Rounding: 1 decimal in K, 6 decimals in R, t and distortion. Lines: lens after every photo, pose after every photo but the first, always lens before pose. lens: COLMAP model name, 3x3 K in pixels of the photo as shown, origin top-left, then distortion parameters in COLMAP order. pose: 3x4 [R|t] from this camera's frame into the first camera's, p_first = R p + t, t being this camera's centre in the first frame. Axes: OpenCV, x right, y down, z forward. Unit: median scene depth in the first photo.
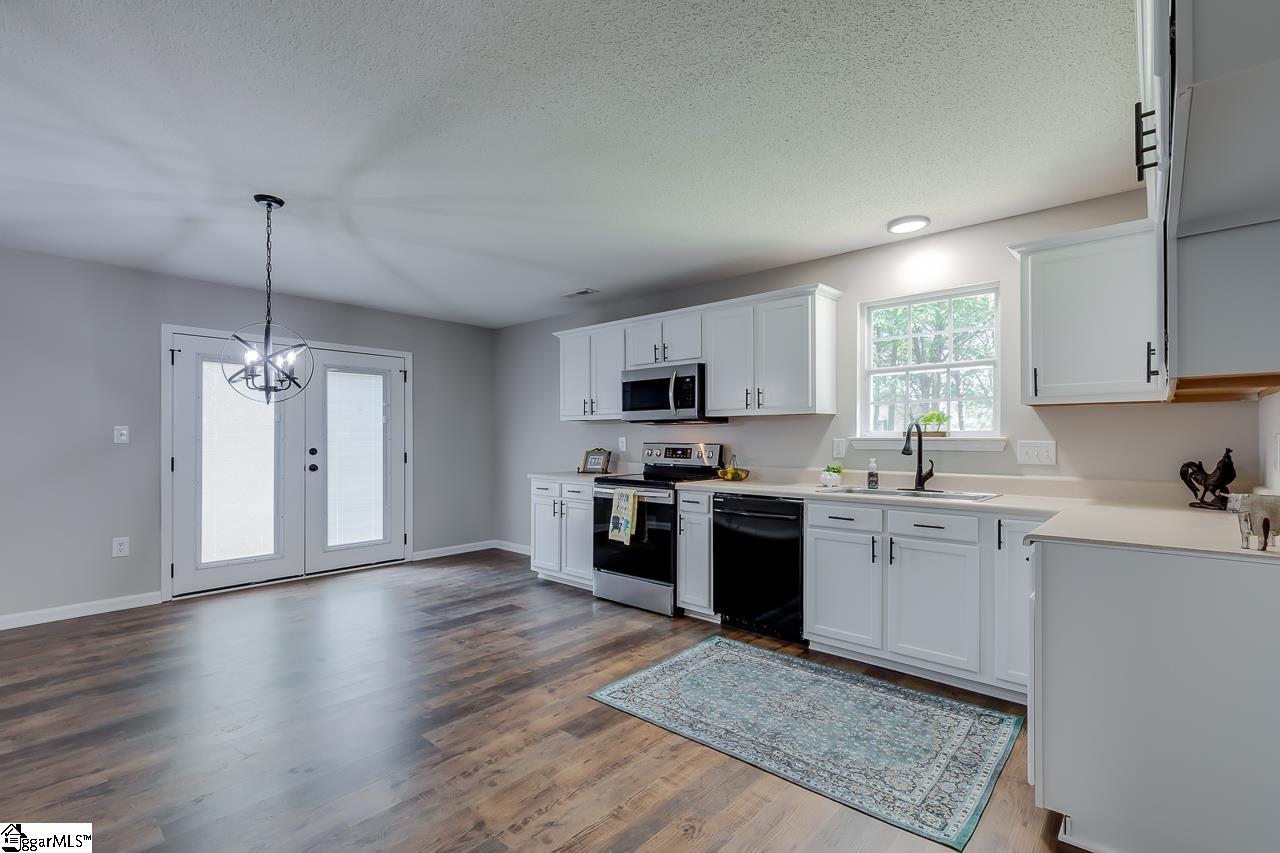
lens RADIAL K [[575.5, 0, 644.2], [0, 575.5, 445.6], [0, 0, 1]] dist [0.002726, 0.000170]
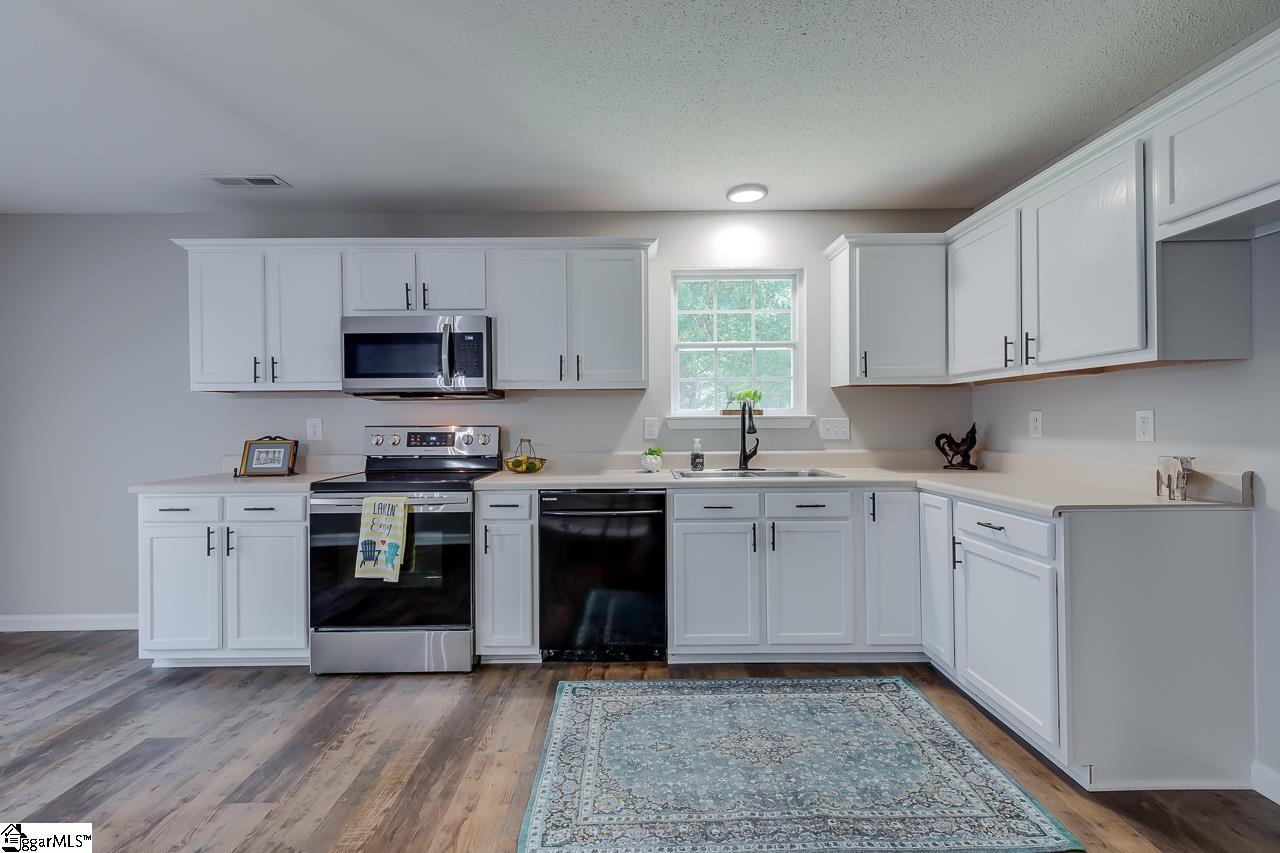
lens RADIAL K [[577.2, 0, 640.0], [0, 577.2, 426.5], [0, 0, 1]] dist [0.006442, -0.000206]
pose [[0.744649, -0.015421, 0.667278, -0.307470], [0.016583, 0.999852, 0.004601, -0.003159], [-0.667250, 0.007639, 0.744795, 0.385868]]
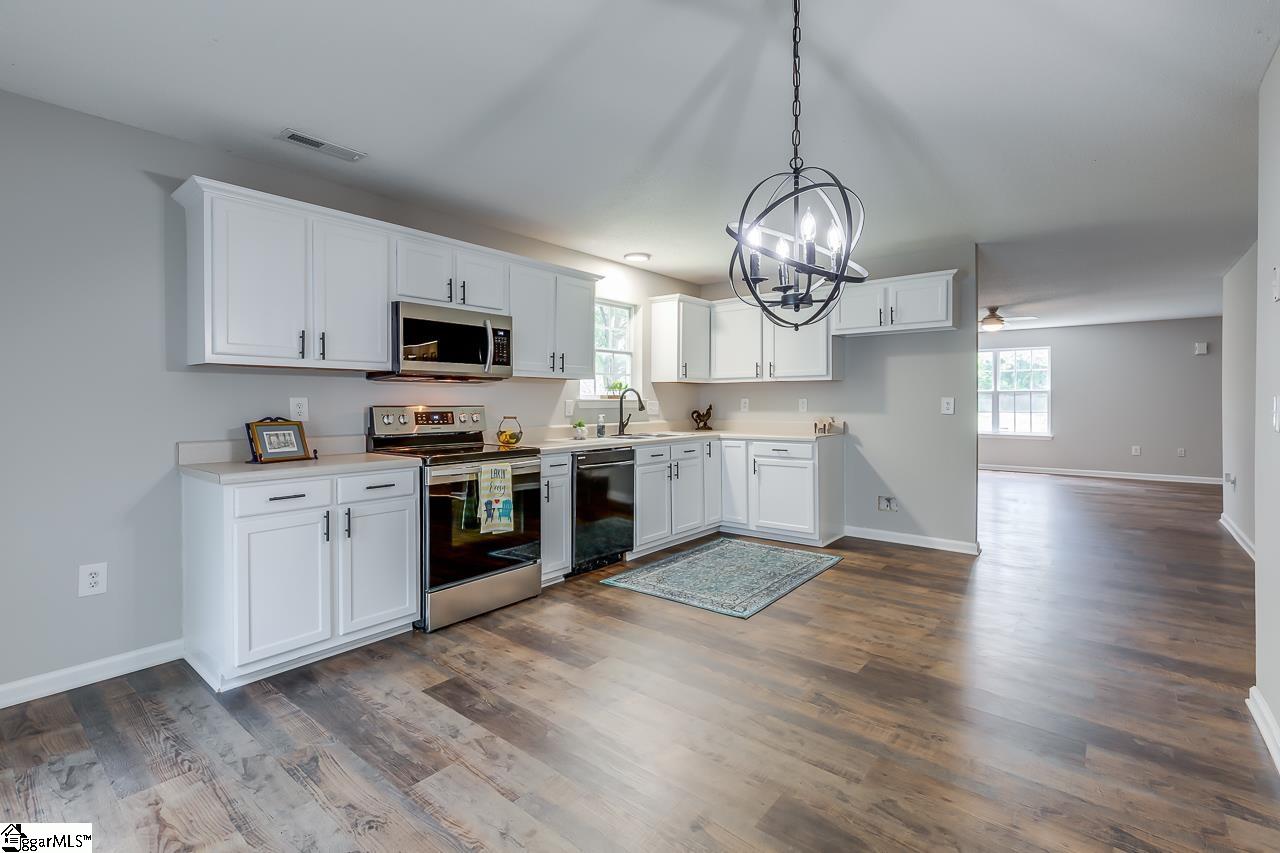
lens RADIAL K [[581.1, 0, 646.1], [0, 581.1, 413.6], [0, 0, 1]] dist [0.008759, -0.000084]
pose [[-0.046319, -0.023892, 0.998641, -1.014108], [0.011857, 0.999630, 0.024465, -0.012872], [-0.998856, 0.012974, -0.046019, 1.004370]]
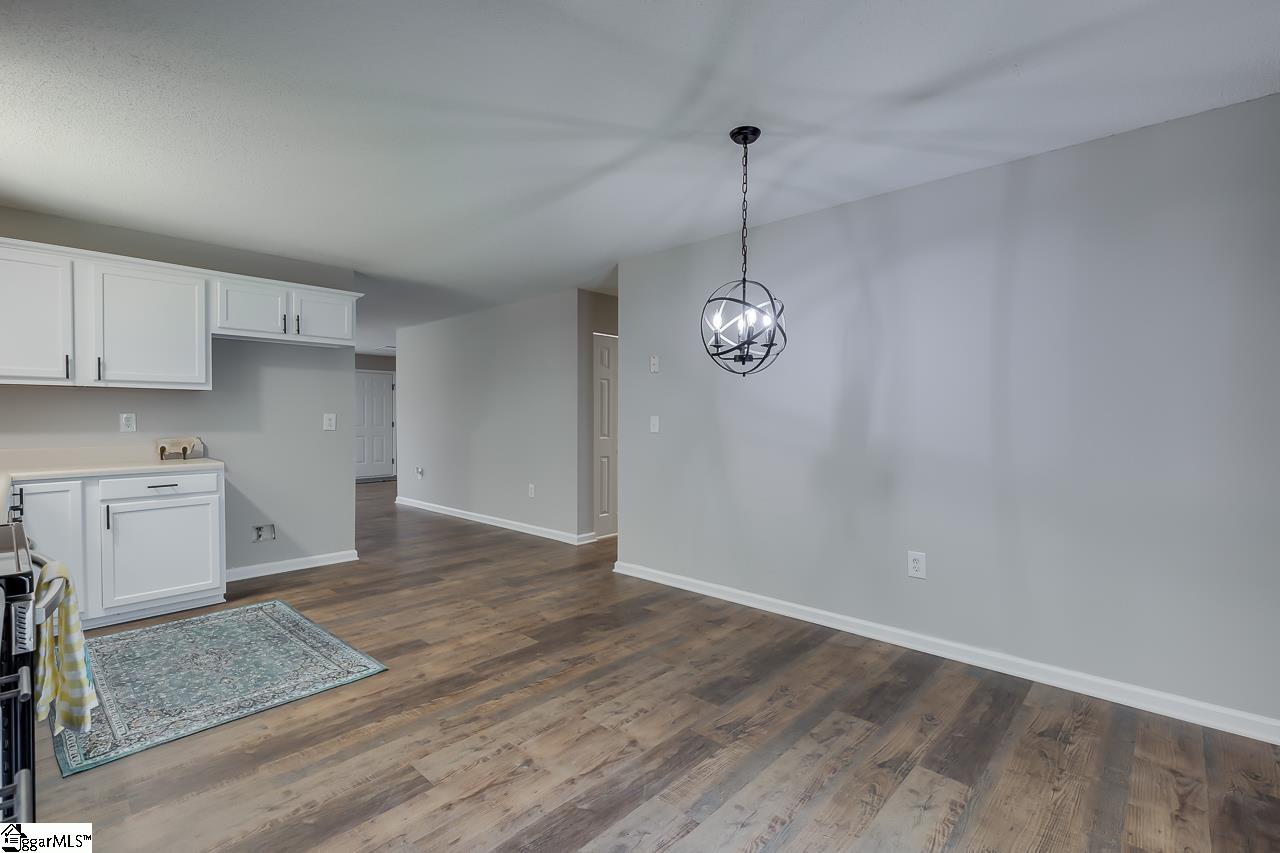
lens RADIAL K [[581.1, 0, 646.1], [0, 581.1, 413.6], [0, 0, 1]] dist [0.008759, -0.000084]
pose [[-0.999827, -0.003659, 0.018228, -0.455884], [-0.003574, 0.999983, 0.004689, -0.017684], [-0.018245, 0.004623, -0.999823, 1.617813]]
